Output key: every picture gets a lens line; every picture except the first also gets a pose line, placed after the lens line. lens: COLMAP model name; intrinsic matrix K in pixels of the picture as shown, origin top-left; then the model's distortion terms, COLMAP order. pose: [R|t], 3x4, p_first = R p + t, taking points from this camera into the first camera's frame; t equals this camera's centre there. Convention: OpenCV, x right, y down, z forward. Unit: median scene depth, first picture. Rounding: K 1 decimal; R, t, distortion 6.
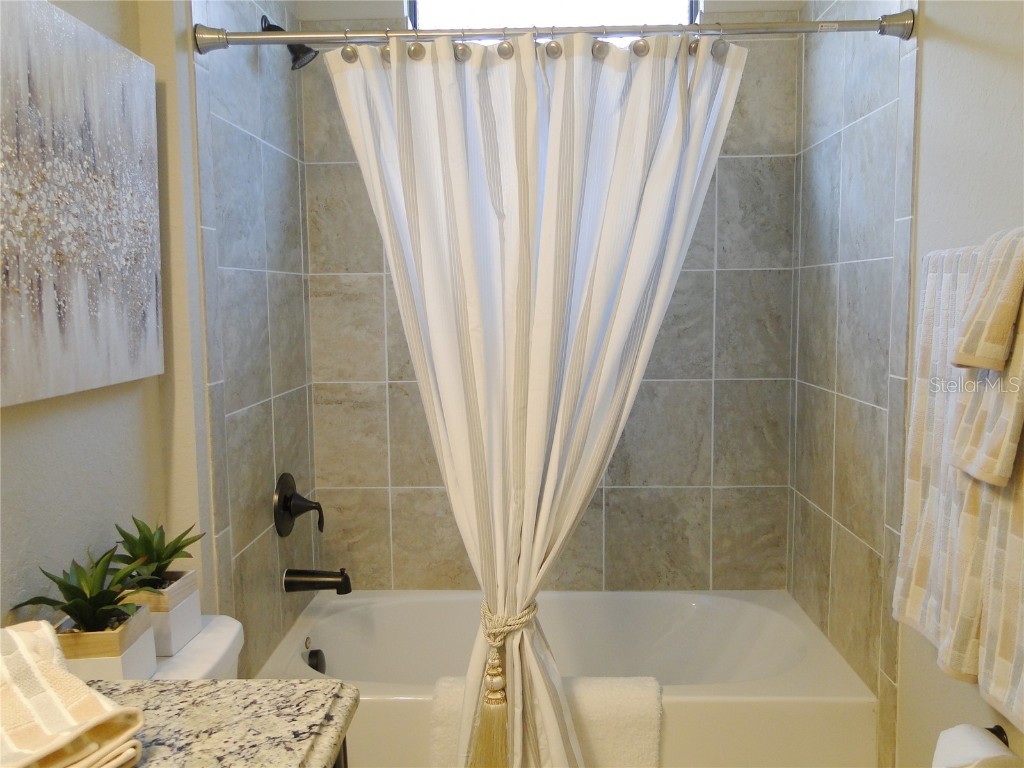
lens RADIAL K [[849.6, 0, 515.8], [0, 849.6, 379.9], [0, 0, 1]] dist [0.009307, -0.009320]
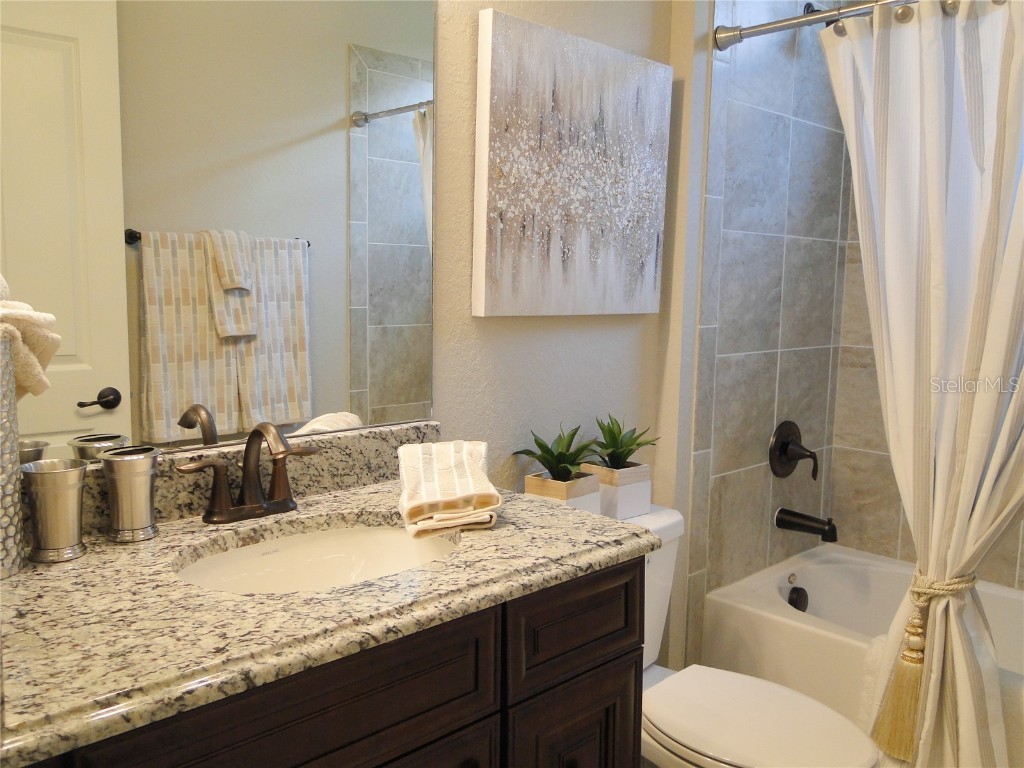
lens RADIAL K [[849.6, 0, 515.8], [0, 849.6, 379.9], [0, 0, 1]] dist [0.009307, -0.009320]
pose [[0.717719, 0.105544, -0.688288, 0.299148], [-0.095874, 0.994011, 0.052451, 0.043456], [0.689701, 0.028344, 0.723539, -0.054291]]
